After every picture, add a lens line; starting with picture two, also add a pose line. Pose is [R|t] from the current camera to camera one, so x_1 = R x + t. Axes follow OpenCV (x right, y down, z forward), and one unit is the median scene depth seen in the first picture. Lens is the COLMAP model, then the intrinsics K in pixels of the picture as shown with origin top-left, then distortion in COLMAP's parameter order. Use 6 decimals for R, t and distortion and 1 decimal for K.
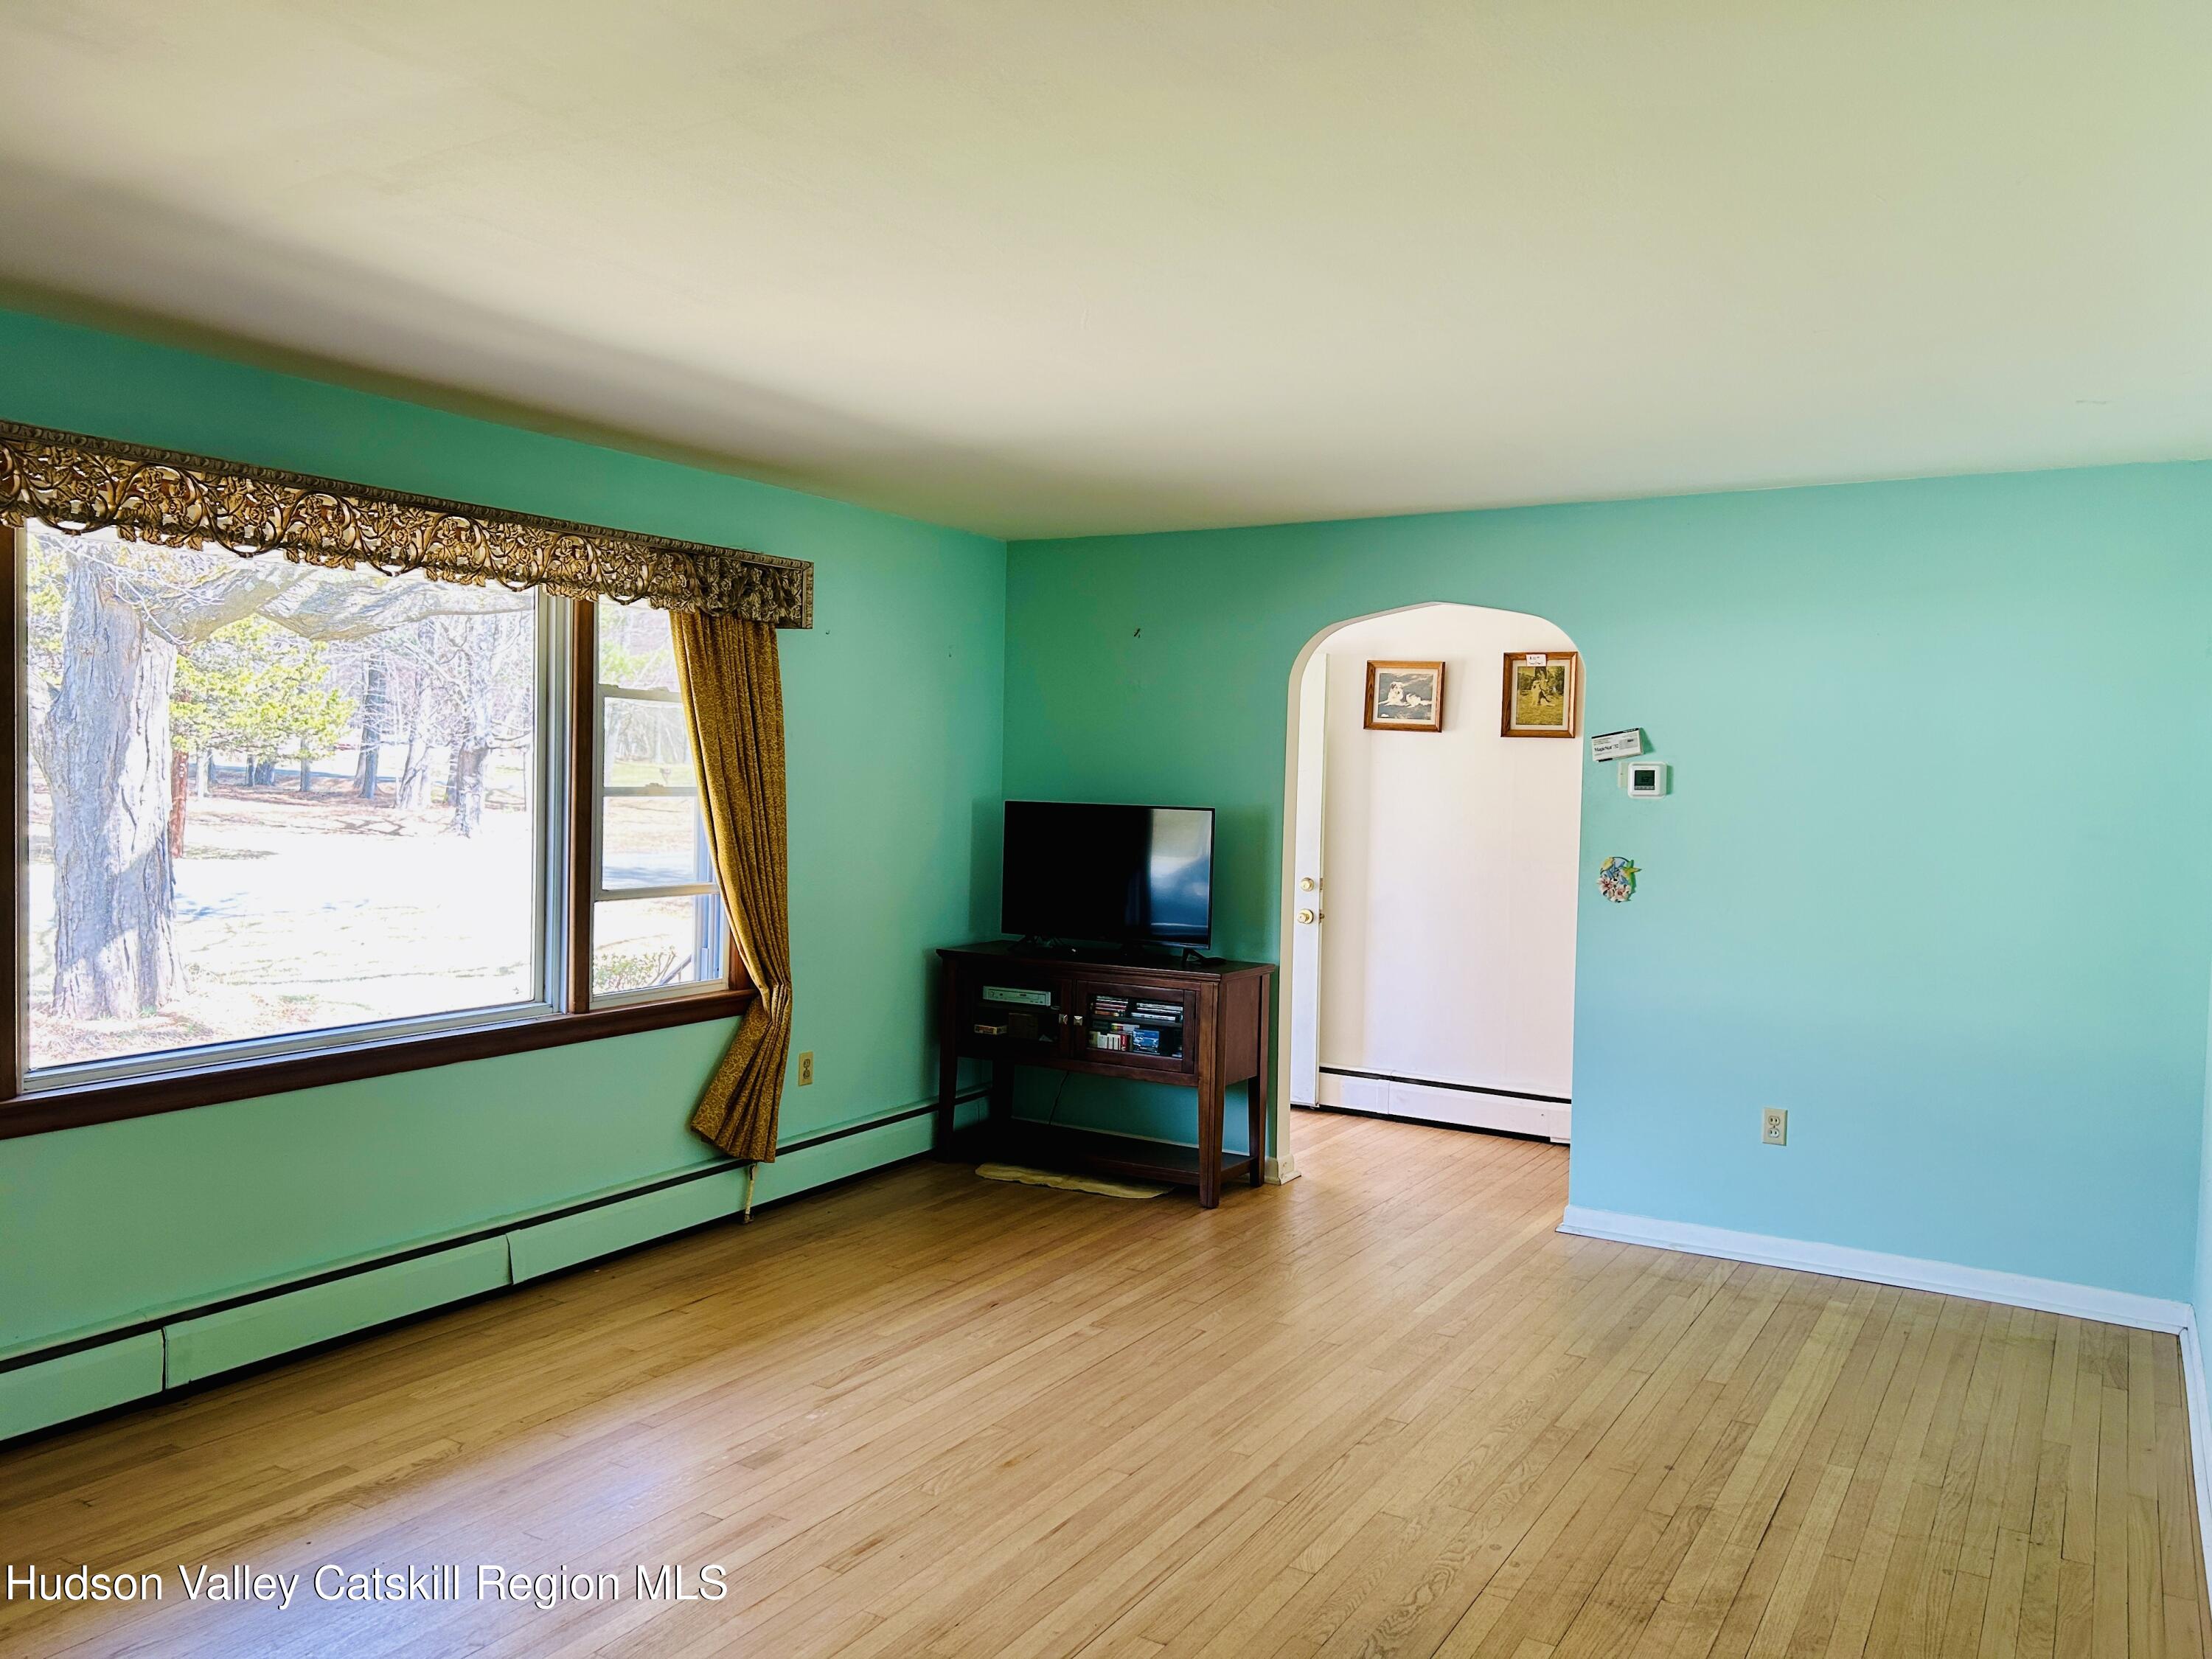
lens RADIAL K [[1644.2, 0, 1106.0], [0, 1644.2, 829.5], [0, 0, 1]] dist [0.092943, -0.097127]
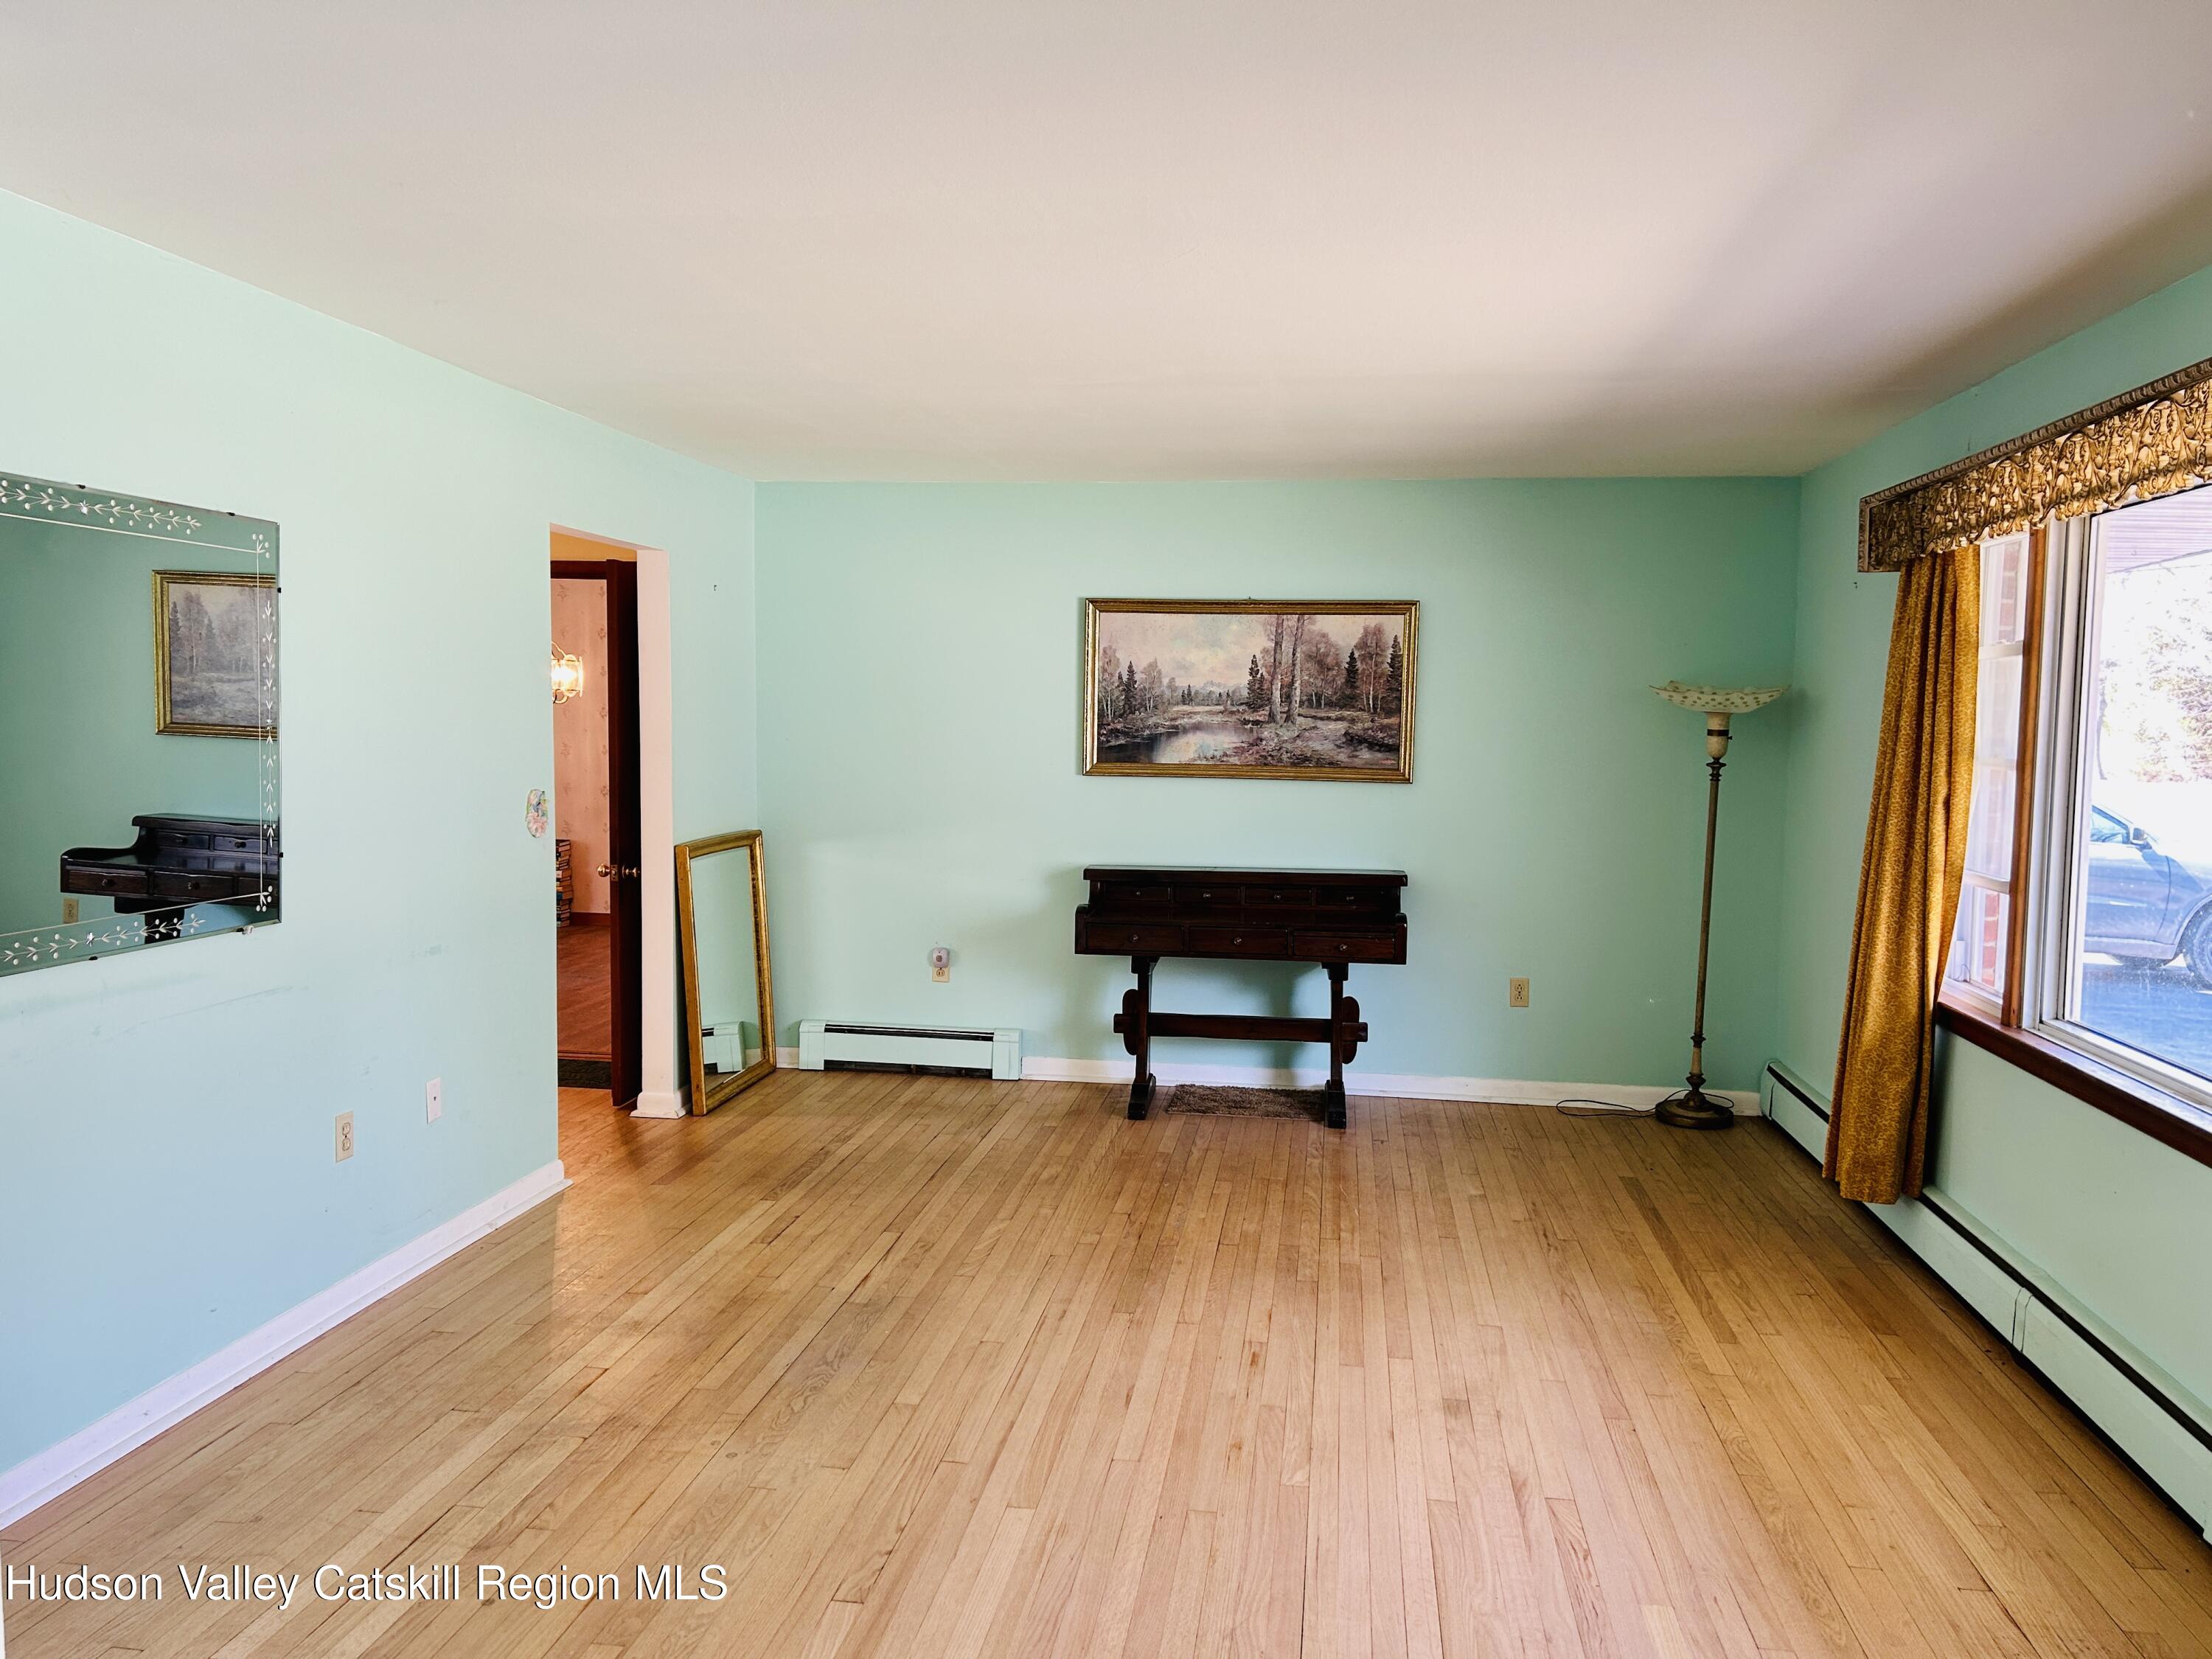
lens RADIAL K [[1644.2, 0, 1106.0], [0, 1644.2, 829.5], [0, 0, 1]] dist [0.092943, -0.097127]
pose [[-0.919441, -0.006303, -0.393178, 0.399611], [-0.048245, 0.994126, 0.096884, -0.061212], [0.390257, 0.108048, -0.914344, 1.858484]]
